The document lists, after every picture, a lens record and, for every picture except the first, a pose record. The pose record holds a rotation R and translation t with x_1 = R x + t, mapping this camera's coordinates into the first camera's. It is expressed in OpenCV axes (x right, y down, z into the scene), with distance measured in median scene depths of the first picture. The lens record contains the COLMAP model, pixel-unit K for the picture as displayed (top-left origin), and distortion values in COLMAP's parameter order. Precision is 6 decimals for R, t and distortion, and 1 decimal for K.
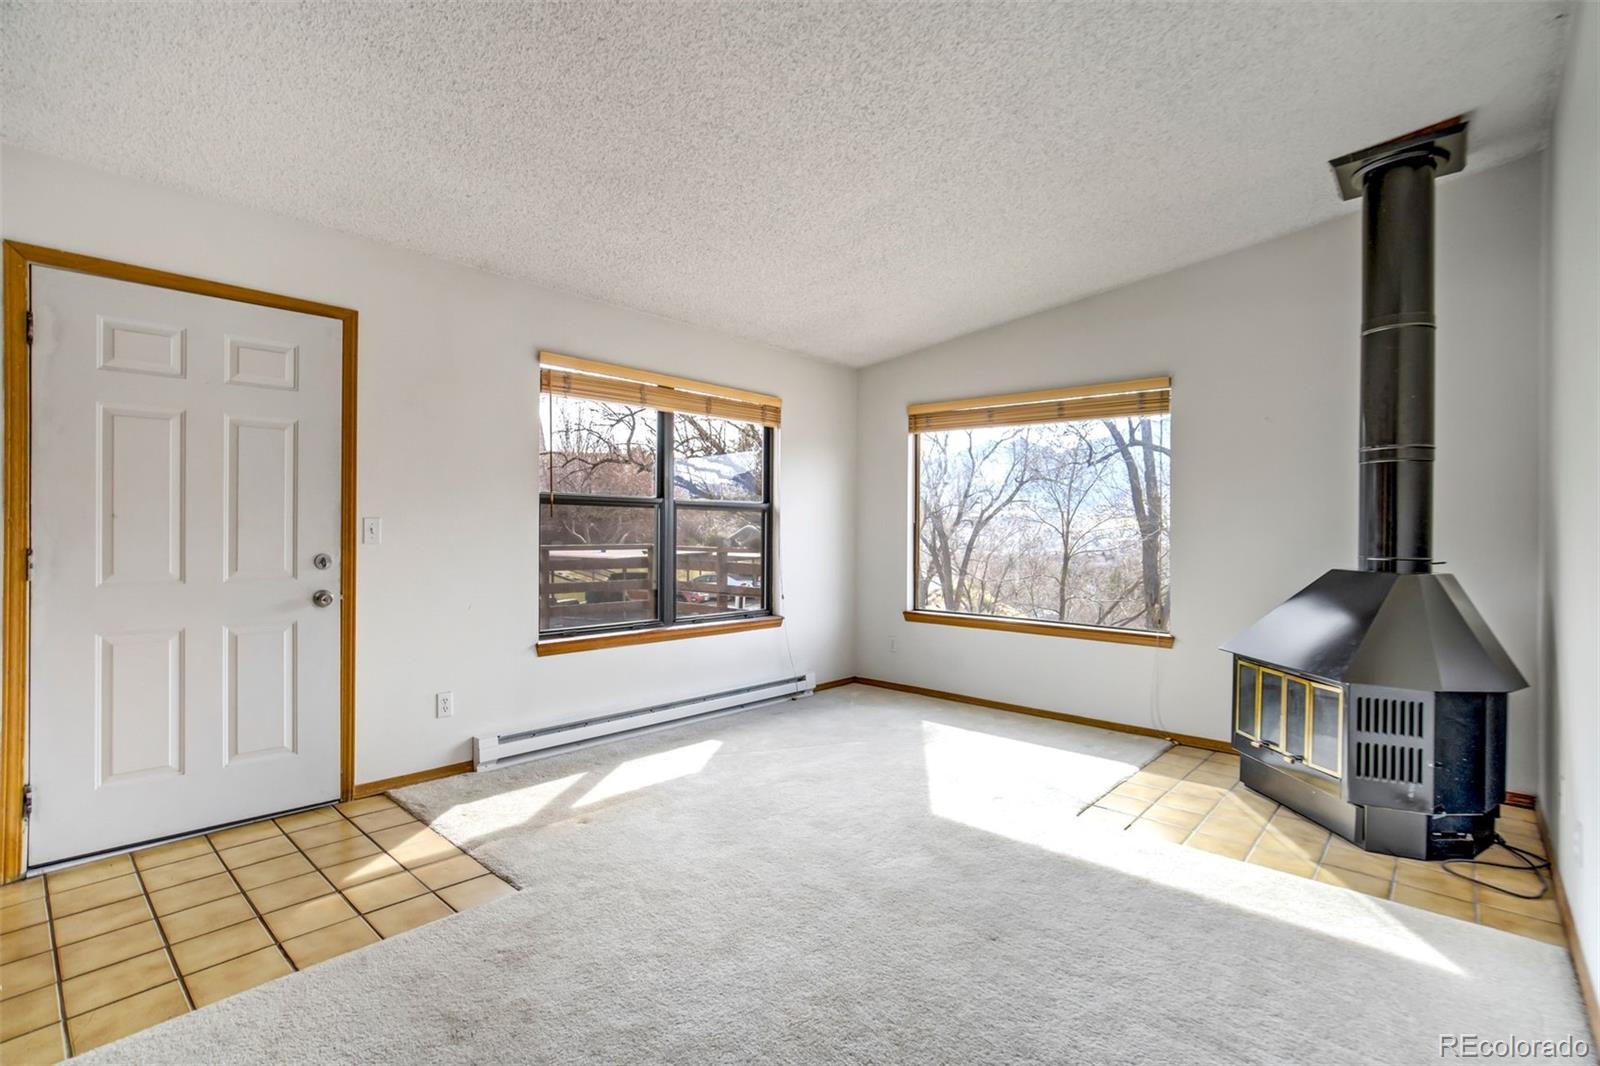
lens RADIAL K [[743.0, 0, 794.5], [0, 743.0, 530.0], [0, 0, 1]] dist [-0.053546, 0.028904]
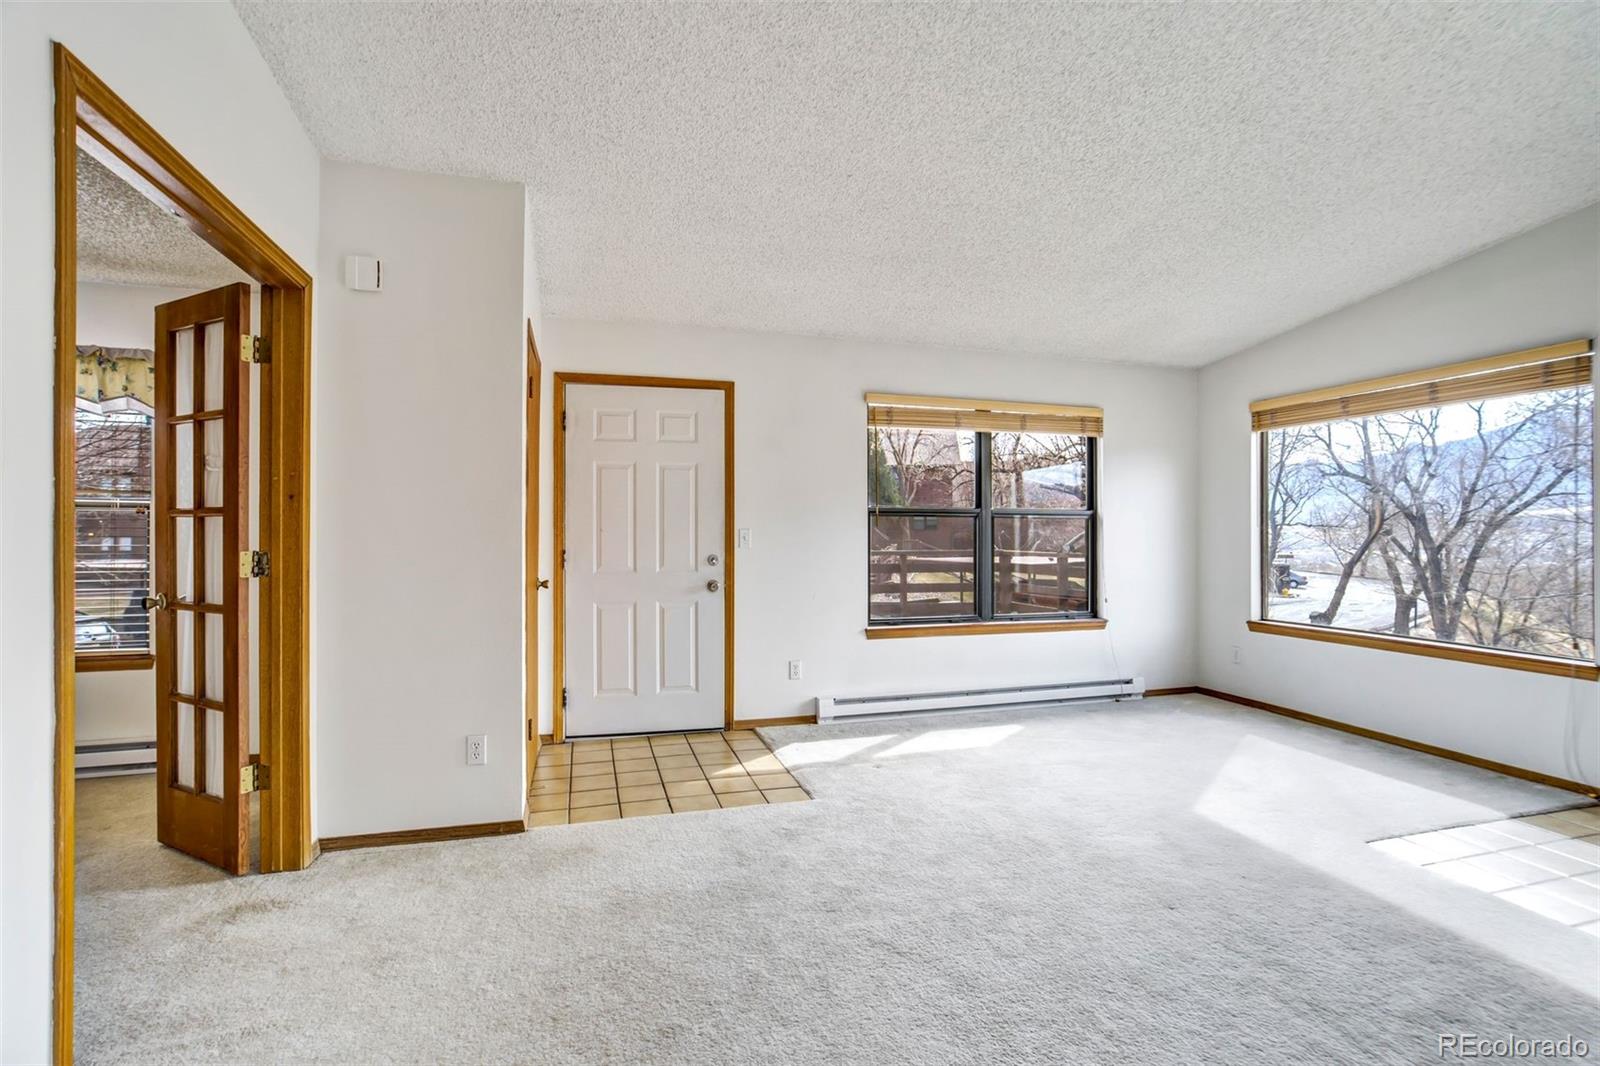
lens RADIAL K [[736.4, 0, 800.0], [0, 736.4, 533.0], [0, 0, 1]] dist [-0.057314, 0.025372]
pose [[0.854563, -0.010115, -0.519249, 0.228831], [0.007126, 0.999945, -0.007750, 0.001874], [0.519299, 0.002923, 0.854588, -0.133671]]
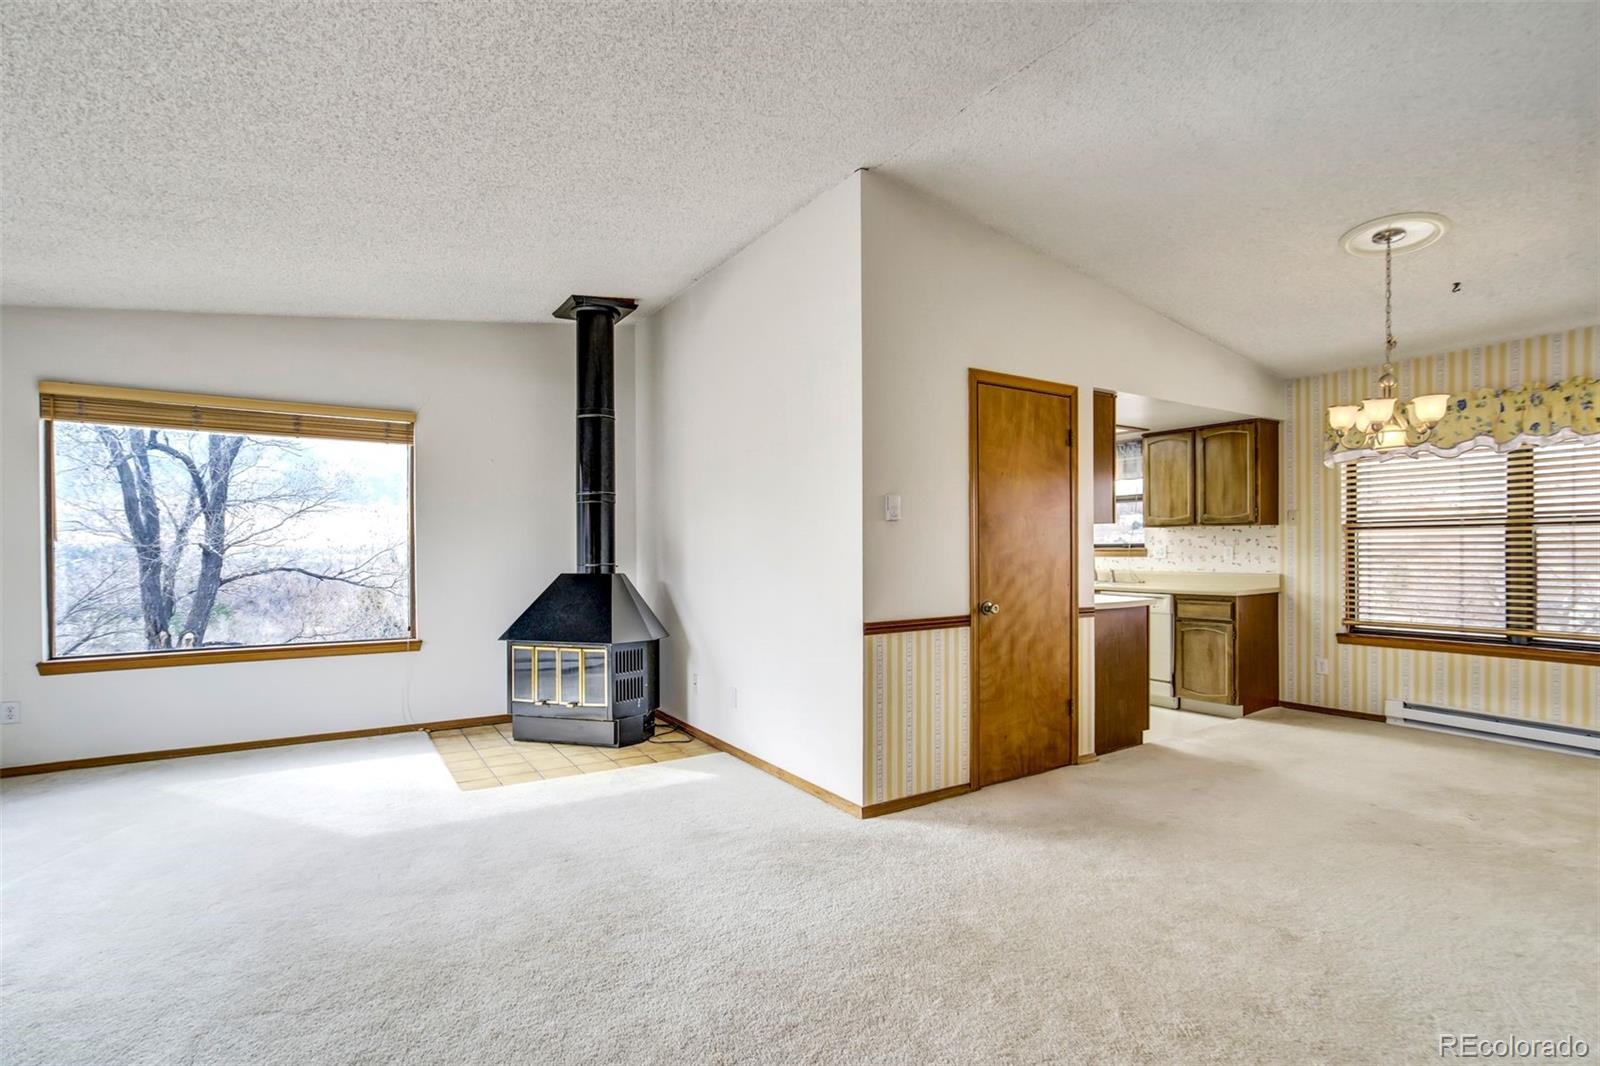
lens RADIAL K [[754.0, 0, 798.3], [0, 754.0, 543.9], [0, 0, 1]] dist [-0.052290, 0.027962]
pose [[0.260214, -0.004882, 0.965539, -0.580758], [0.006635, 0.999973, 0.003268, -0.006708], [-0.965528, 0.005556, 0.260239, 0.157176]]
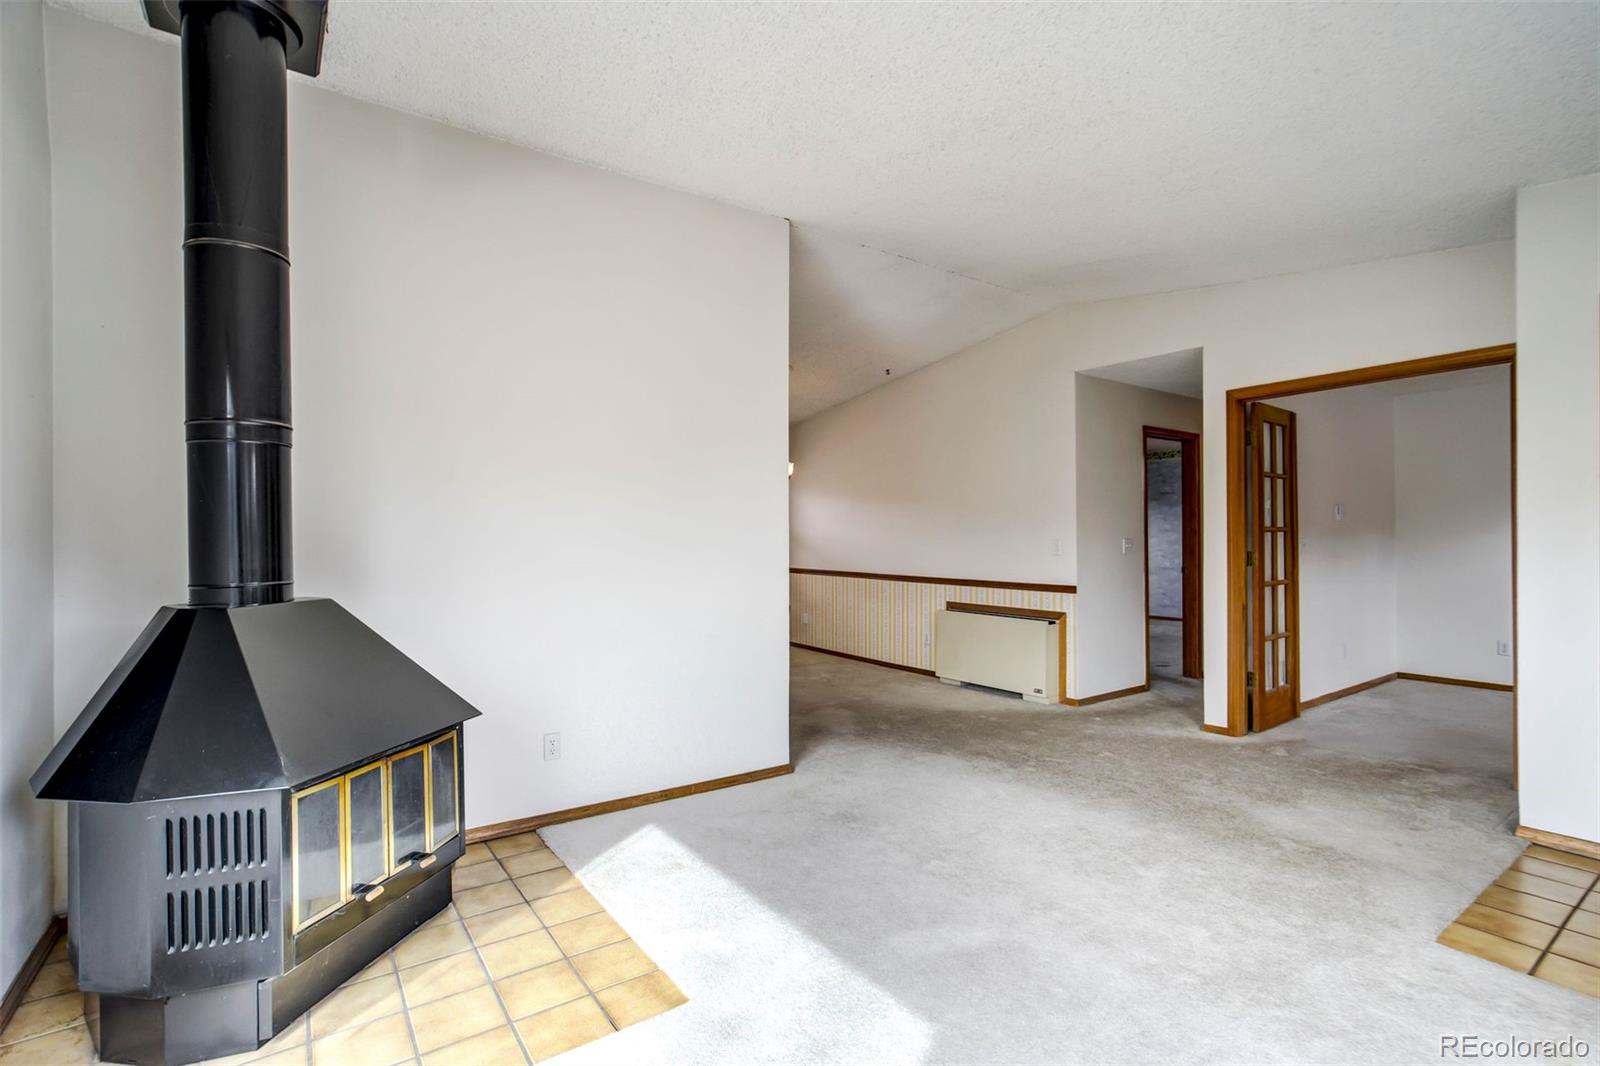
lens RADIAL K [[754.0, 0, 798.3], [0, 754.0, 543.9], [0, 0, 1]] dist [-0.052290, 0.027962]
pose [[-0.977320, 0.000107, 0.211768, 0.154475], [0.001779, 0.999969, 0.007705, -0.002459], [-0.211760, 0.007907, -0.977290, 1.494153]]
